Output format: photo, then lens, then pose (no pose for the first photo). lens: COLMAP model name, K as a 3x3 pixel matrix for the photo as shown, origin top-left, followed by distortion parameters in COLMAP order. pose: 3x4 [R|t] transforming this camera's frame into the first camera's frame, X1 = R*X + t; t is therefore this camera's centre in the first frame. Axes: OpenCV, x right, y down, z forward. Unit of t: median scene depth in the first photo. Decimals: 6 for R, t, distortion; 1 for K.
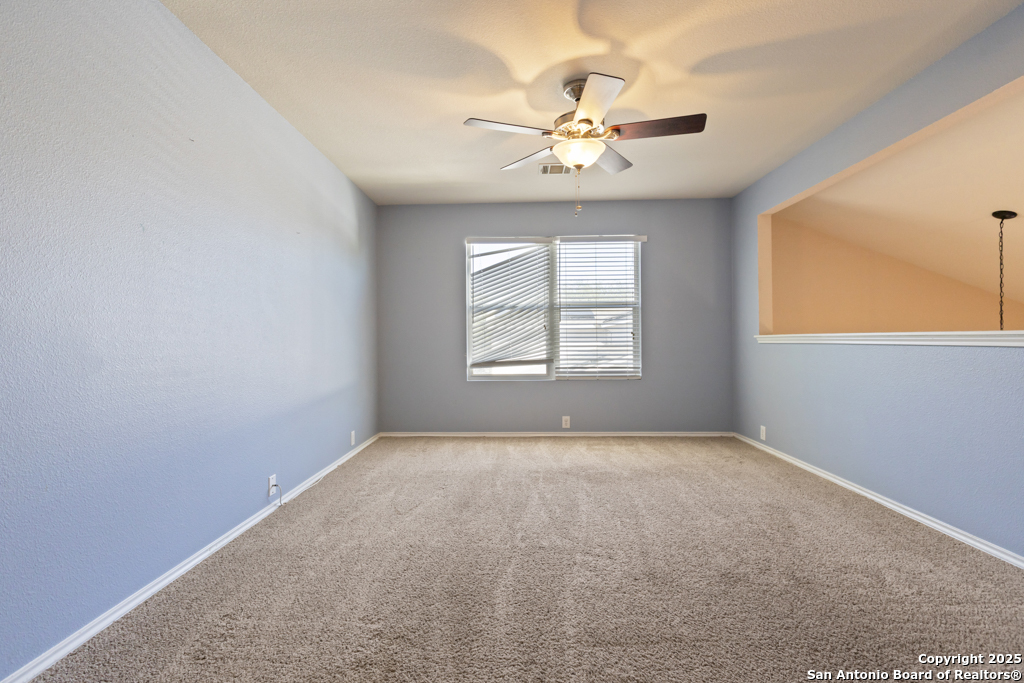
lens RADIAL K [[443.1, 0, 506.8], [0, 443.1, 328.9], [0, 0, 1]] dist [-0.001488, 0.000194]
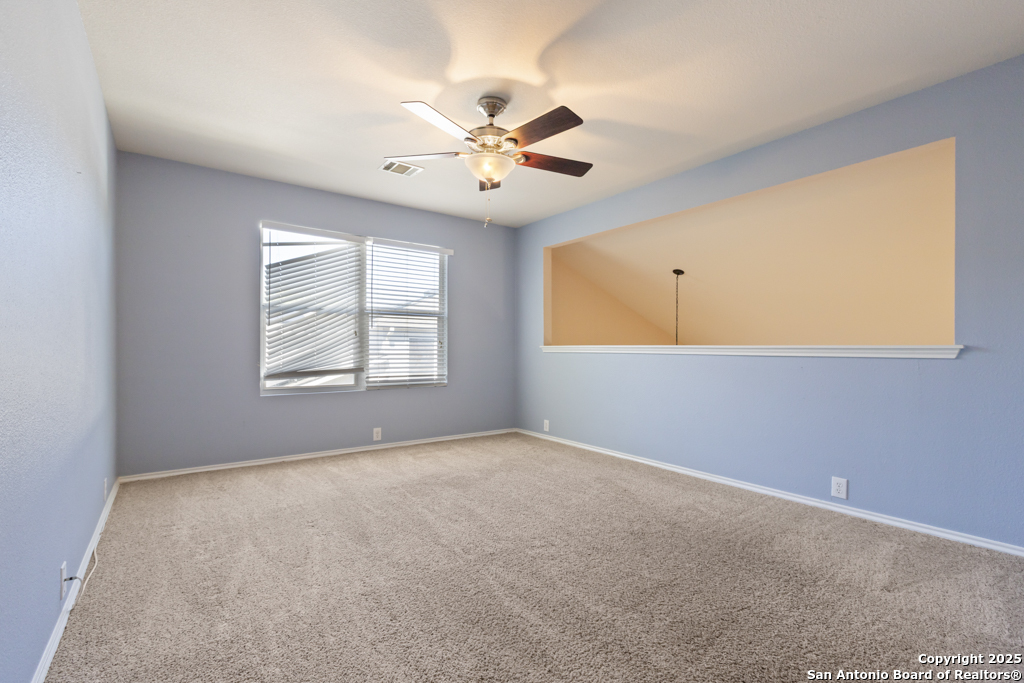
lens RADIAL K [[443.1, 0, 506.8], [0, 443.1, 328.9], [0, 0, 1]] dist [-0.001488, 0.000194]
pose [[0.795125, 0.039229, 0.605176, -0.228652], [-0.024588, 0.999170, -0.032462, 0.009636], [-0.605947, 0.010931, 0.795430, 0.082149]]
